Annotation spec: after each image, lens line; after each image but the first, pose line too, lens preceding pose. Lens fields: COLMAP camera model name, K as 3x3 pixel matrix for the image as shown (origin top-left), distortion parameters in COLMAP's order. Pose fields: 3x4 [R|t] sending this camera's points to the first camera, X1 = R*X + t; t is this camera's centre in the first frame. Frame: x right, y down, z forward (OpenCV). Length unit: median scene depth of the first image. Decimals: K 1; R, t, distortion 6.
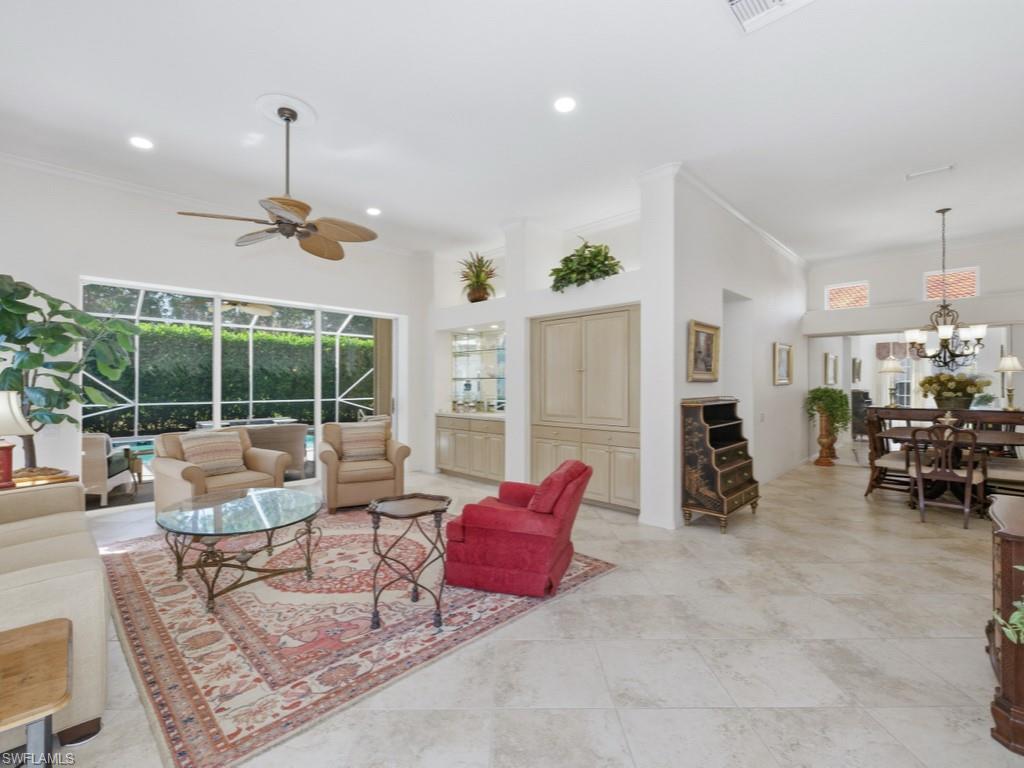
lens RADIAL K [[449.5, 0, 508.4], [0, 449.5, 381.8], [0, 0, 1]] dist [-0.001908, -0.000250]
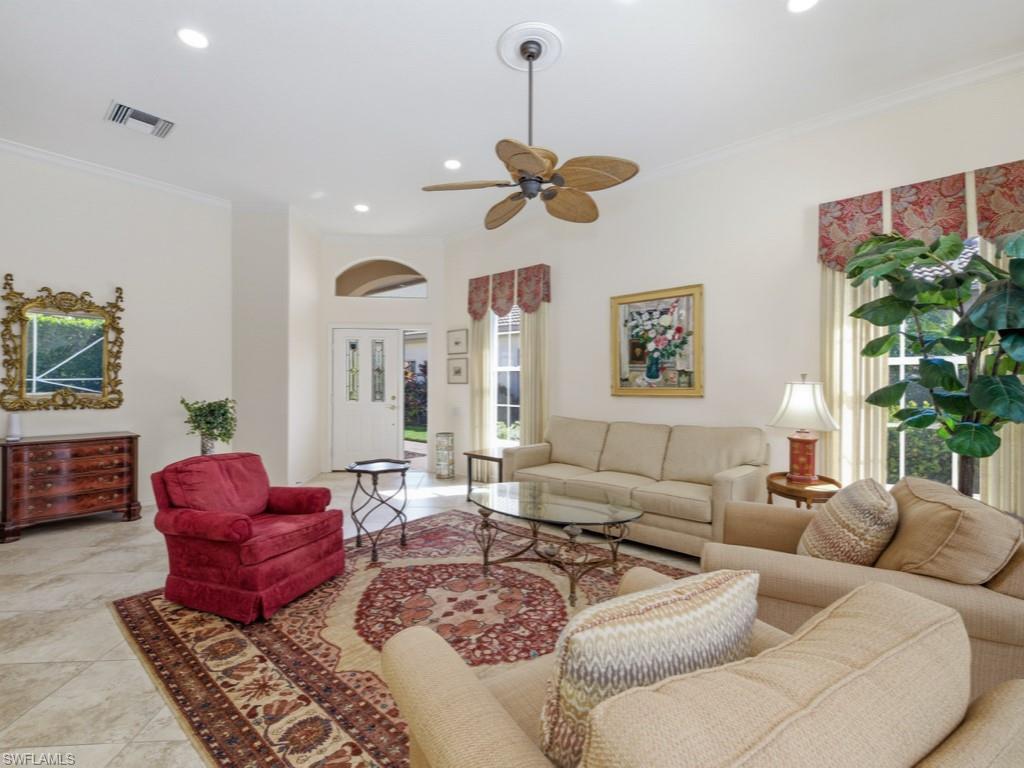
lens RADIAL K [[457.9, 0, 512.0], [0, 457.9, 386.9], [0, 0, 1]] dist [0.018311, -0.000471]
pose [[-0.997533, -0.001787, -0.070173, -0.290541], [-0.002169, 0.999983, 0.005355, 0.016739], [0.070162, 0.005494, -0.997520, 1.346230]]
